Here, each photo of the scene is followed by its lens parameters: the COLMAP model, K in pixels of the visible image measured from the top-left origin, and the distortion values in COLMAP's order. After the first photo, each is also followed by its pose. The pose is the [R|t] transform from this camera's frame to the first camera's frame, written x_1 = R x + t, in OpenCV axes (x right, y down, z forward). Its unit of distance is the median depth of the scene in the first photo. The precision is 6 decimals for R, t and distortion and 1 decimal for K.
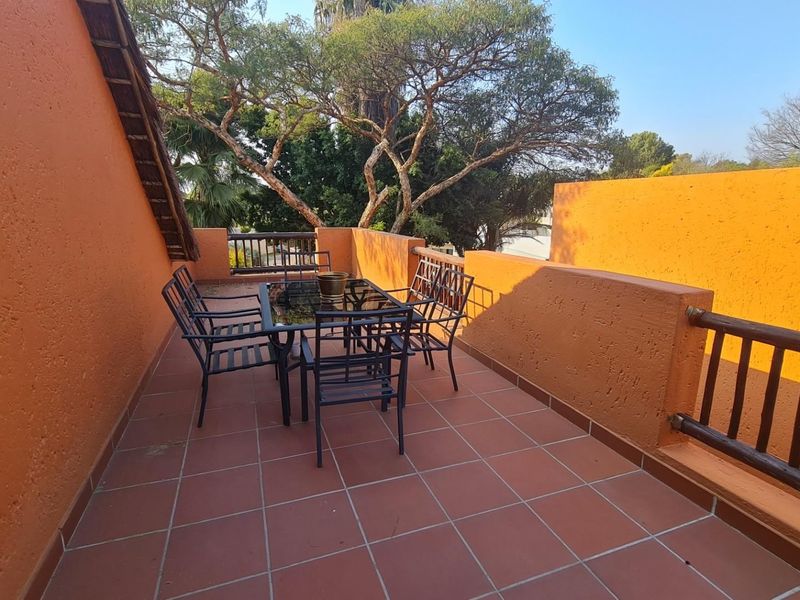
lens RADIAL K [[437.1, 0, 411.5], [0, 437.1, 301.1], [0, 0, 1]] dist [-0.001590, -0.000005]
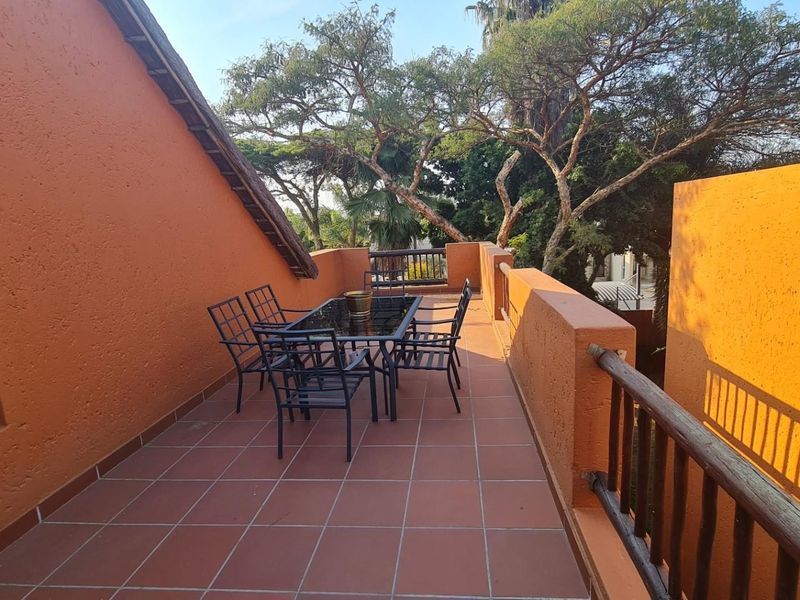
lens RADIAL K [[437.1, 0, 411.5], [0, 437.1, 301.1], [0, 0, 1]] dist [-0.001590, -0.000005]
pose [[0.893098, 0.020453, -0.449397, 0.149257], [-0.029440, 0.999482, -0.013018, -0.010516], [0.448898, 0.024856, 0.893237, 0.019871]]
